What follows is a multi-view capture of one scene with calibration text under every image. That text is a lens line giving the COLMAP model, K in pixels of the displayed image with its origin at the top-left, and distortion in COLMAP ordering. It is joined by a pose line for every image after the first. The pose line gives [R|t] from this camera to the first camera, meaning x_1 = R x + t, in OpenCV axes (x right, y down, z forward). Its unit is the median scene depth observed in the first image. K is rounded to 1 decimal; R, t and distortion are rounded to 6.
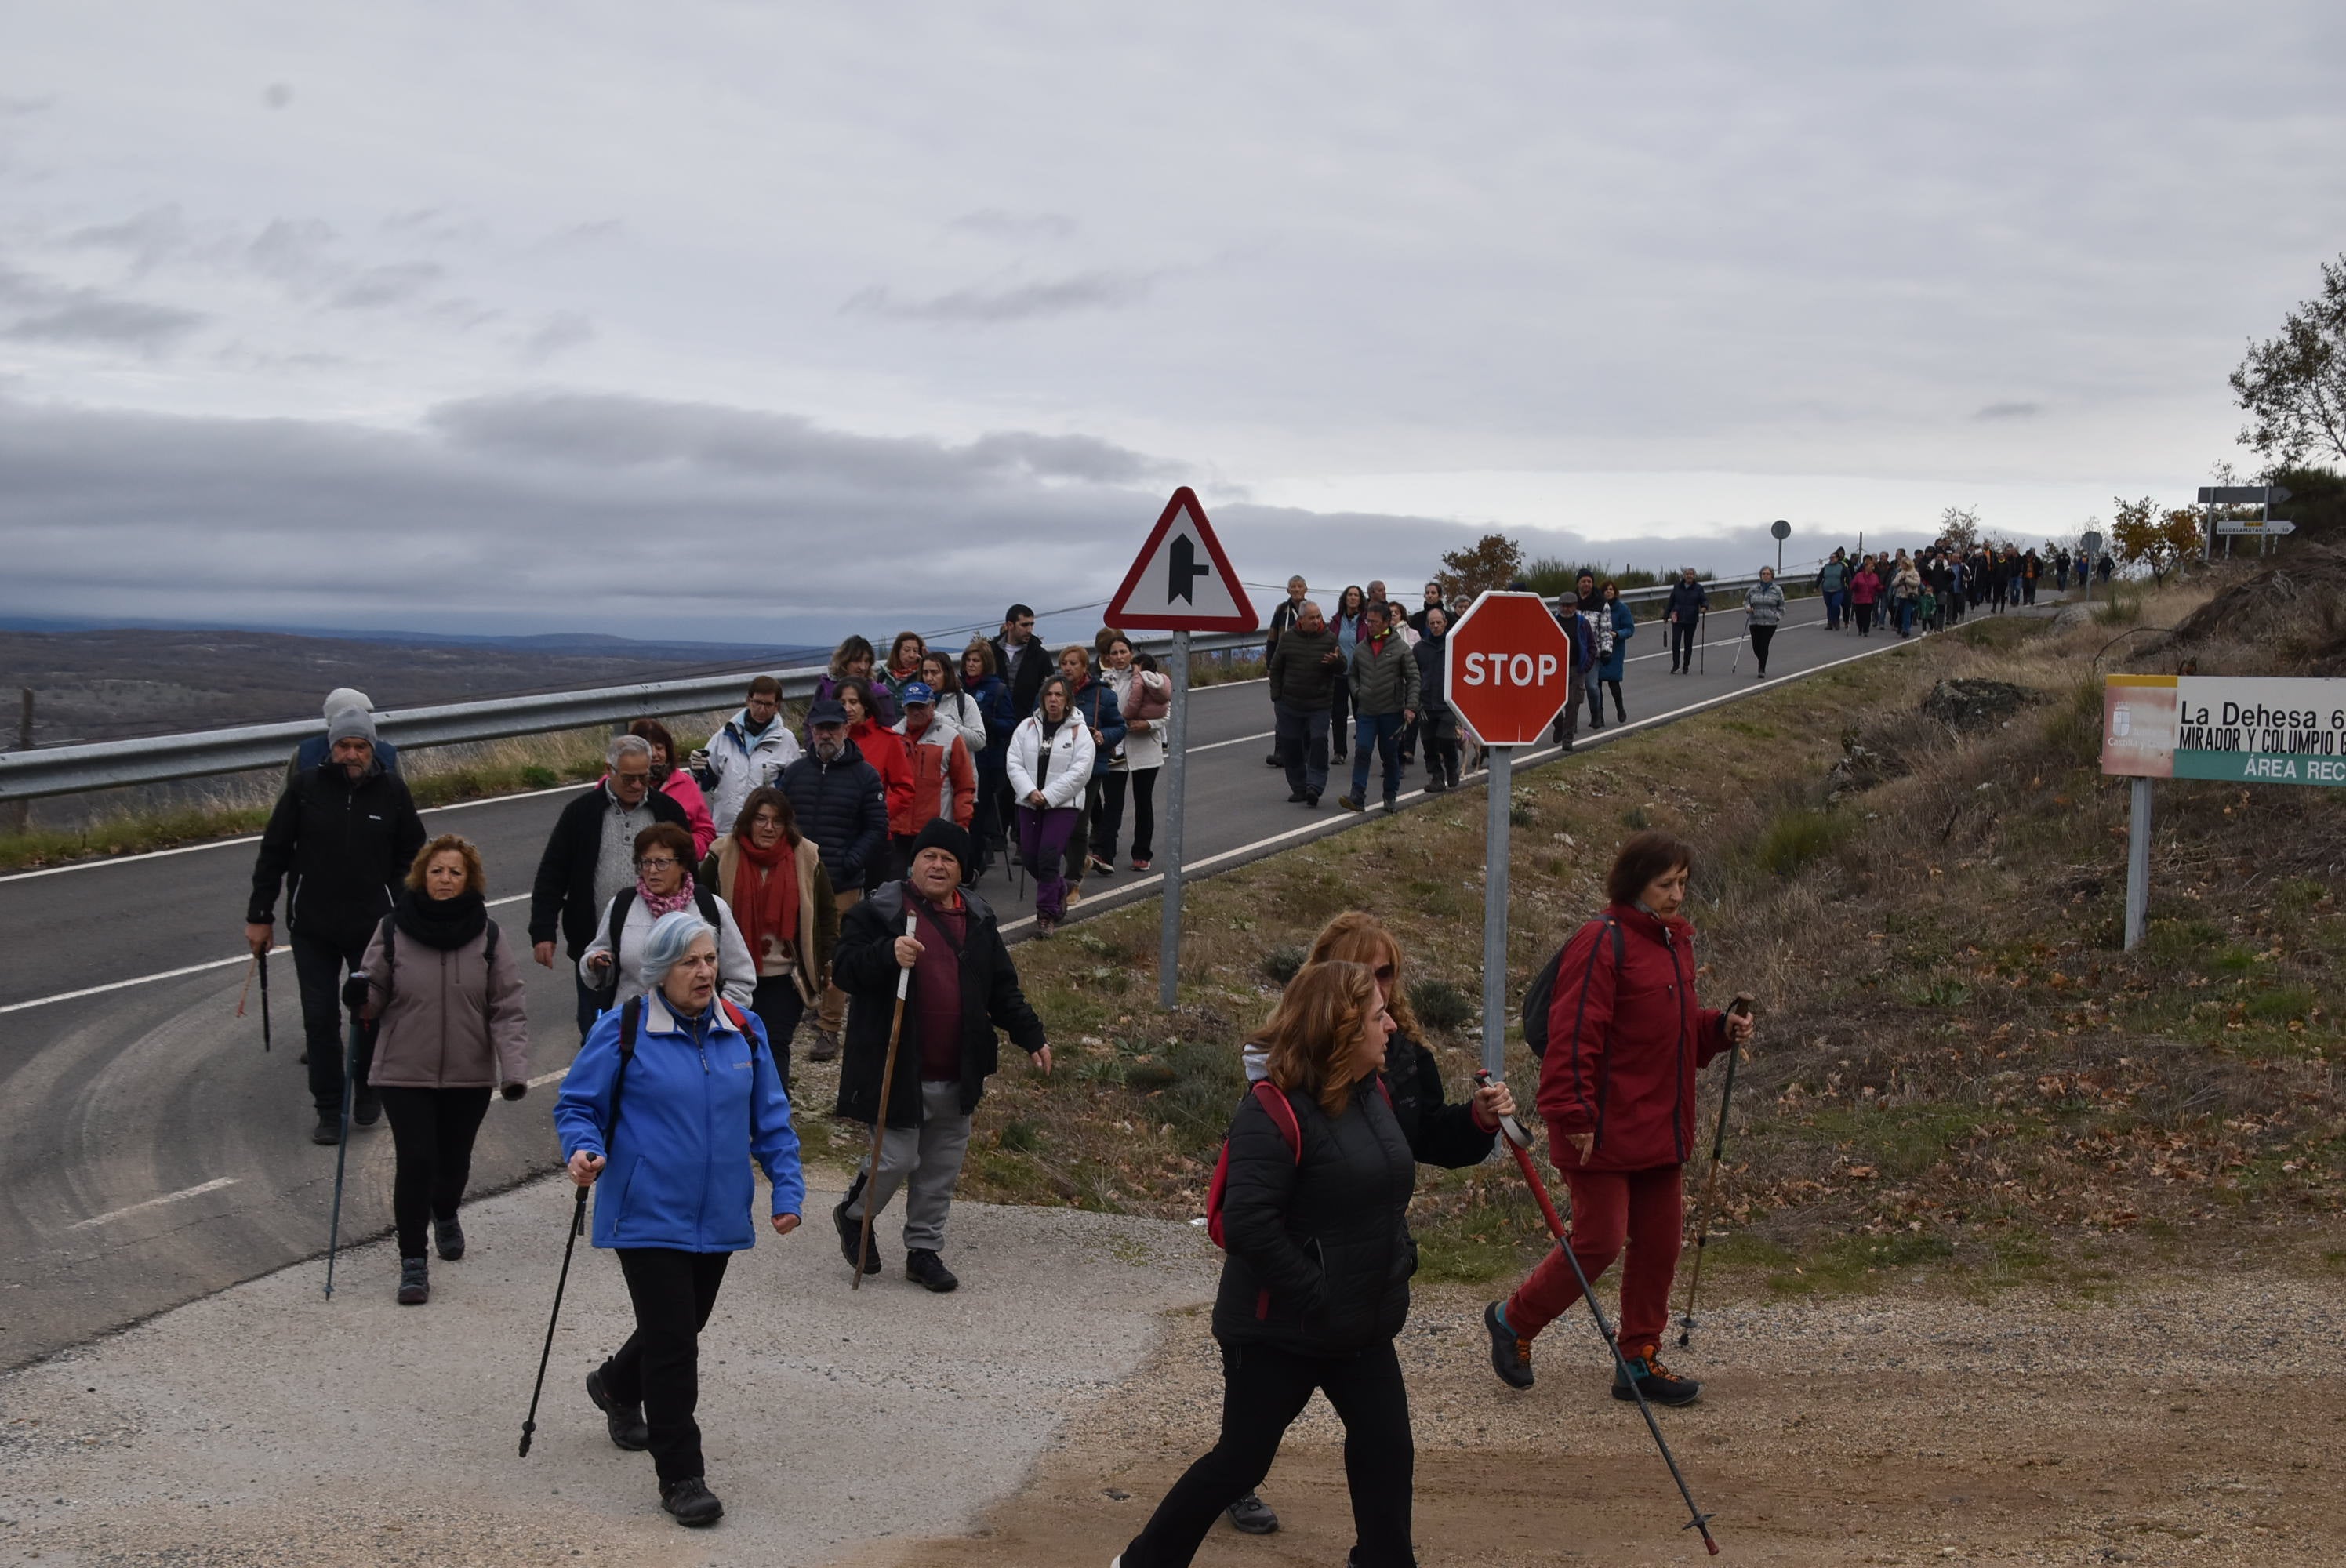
lens RADIAL K [[1983.7, 0, 902.0], [0, 1983.7, 806.3], [0, 0, 1]] dist [-0.081660, 0.042894]
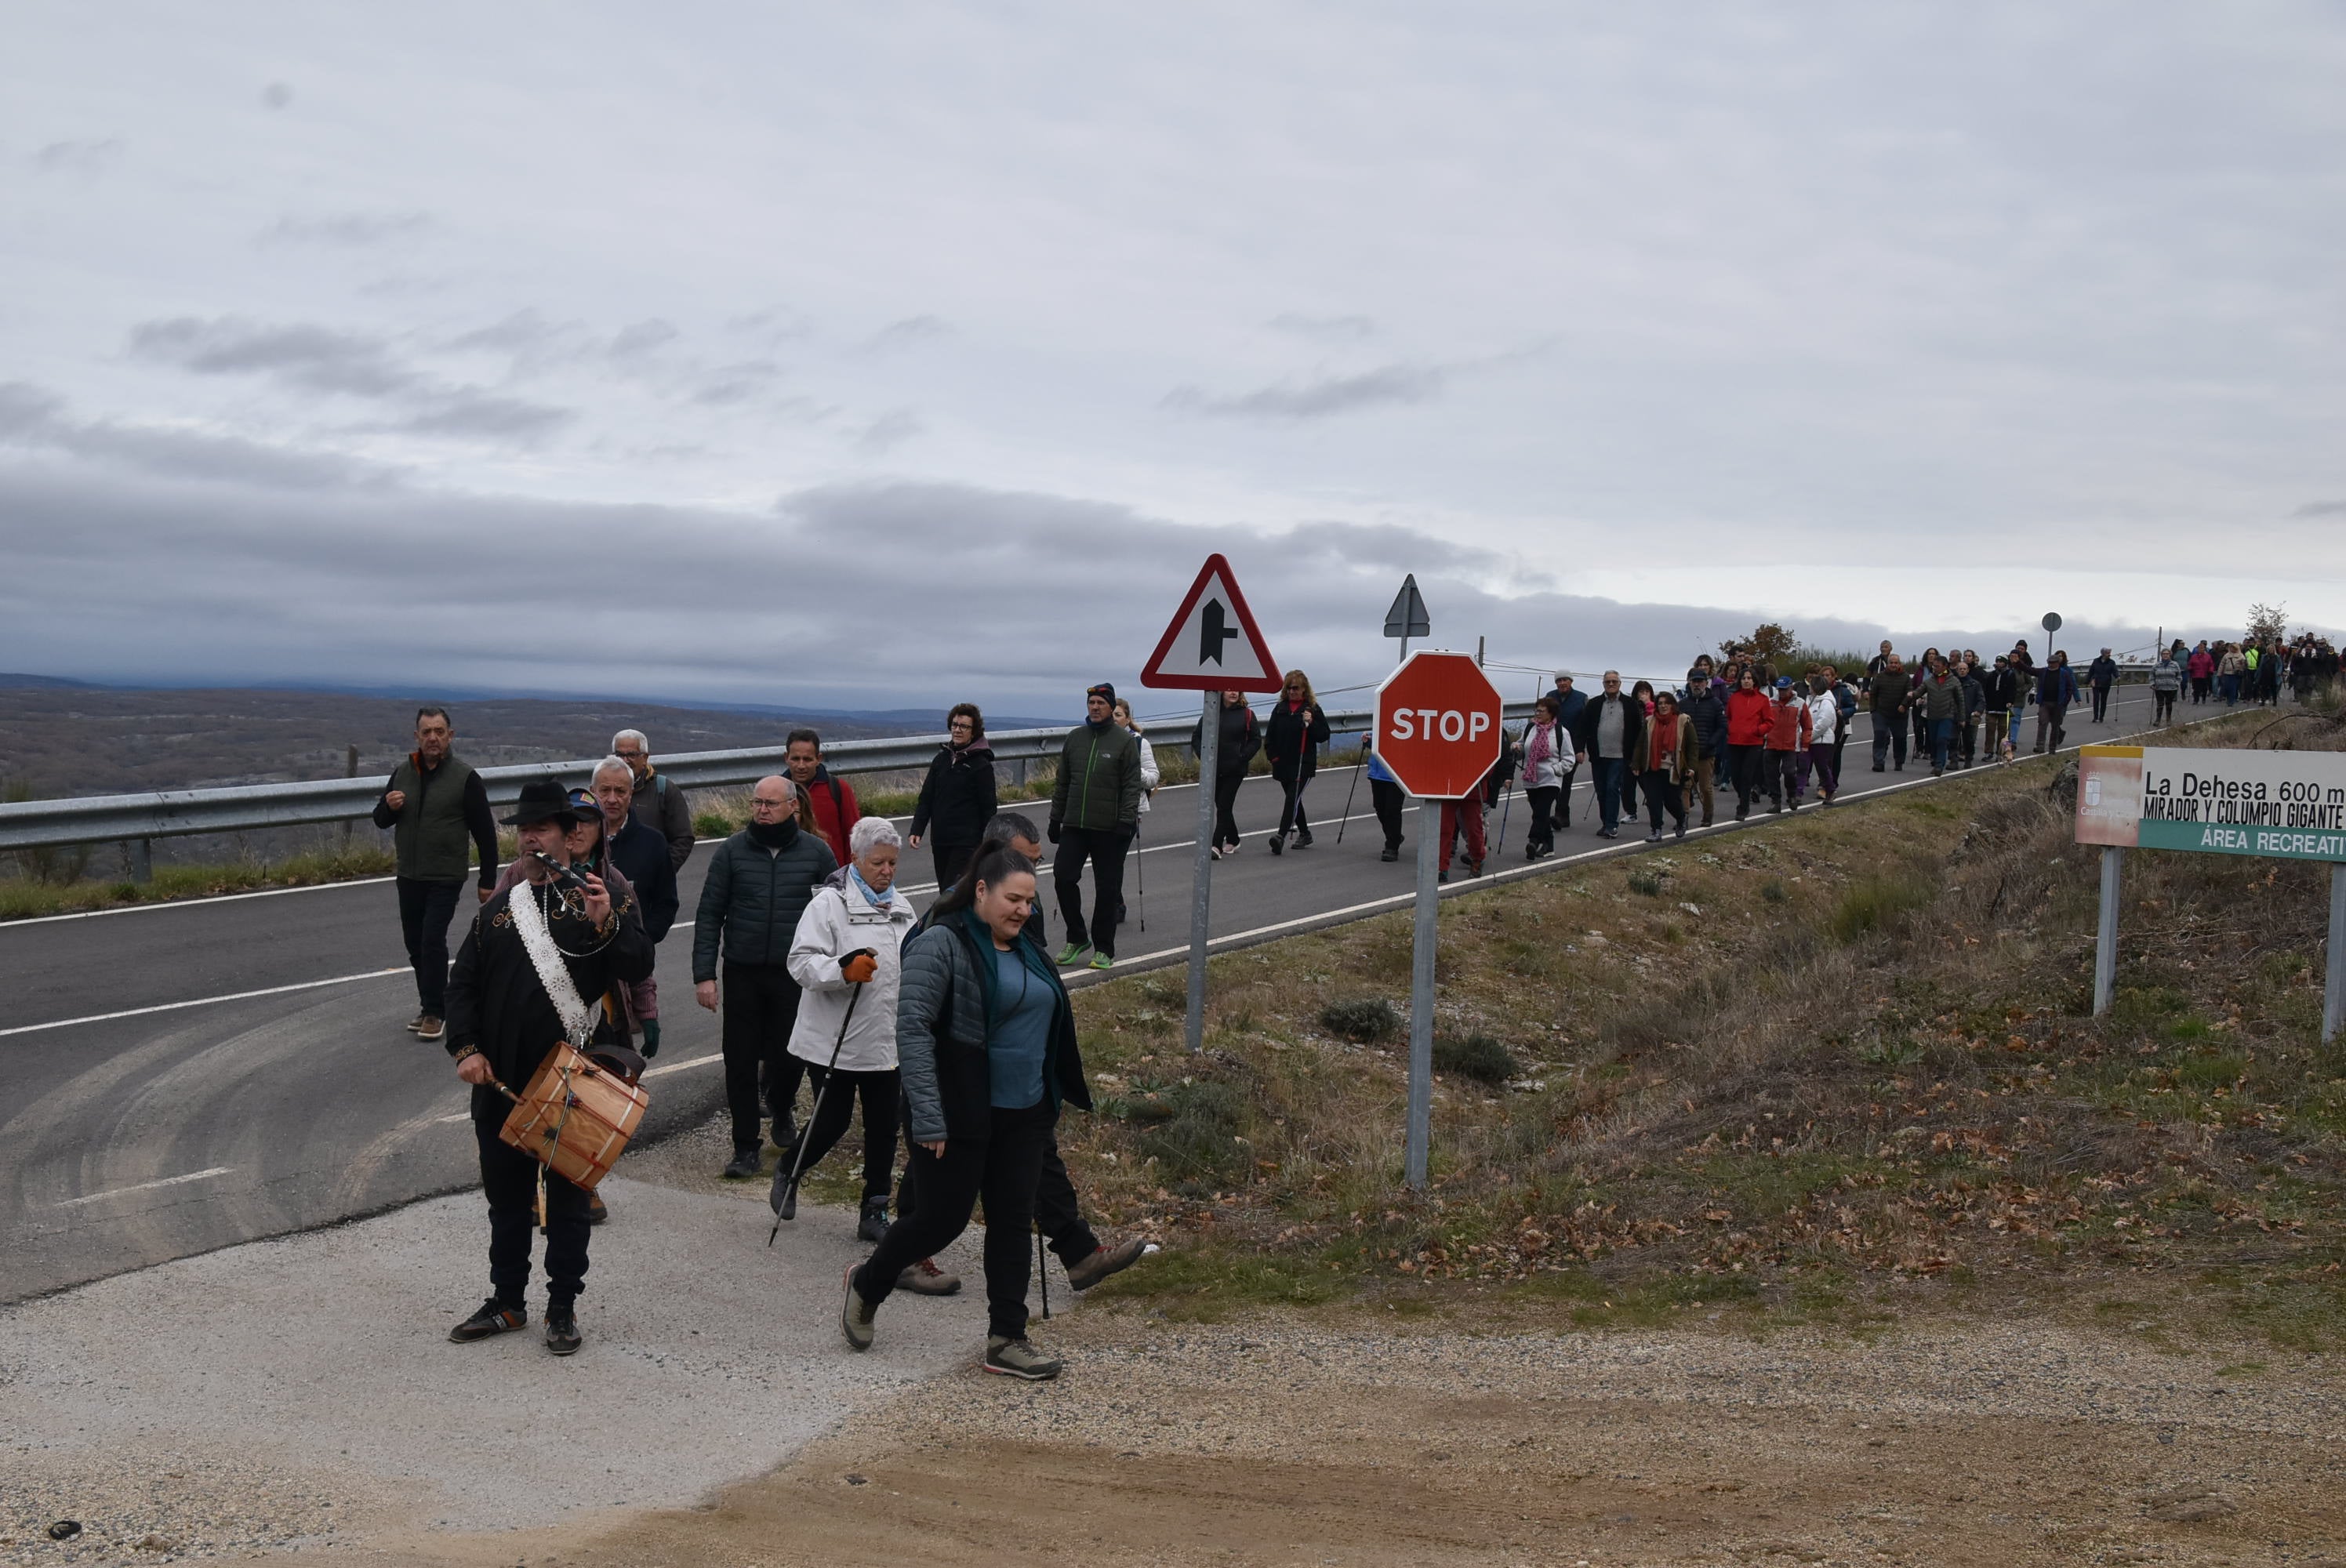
lens RADIAL K [[1894.6, 0, 1097.5], [0, 1894.6, 879.3], [0, 0, 1]] dist [-0.165300, 0.144469]
pose [[0.995528, 0.022640, -0.091715, 0.199356], [-0.022682, 0.999743, 0.000587, 0.013615], [0.091705, 0.001495, 0.995785, -0.003713]]
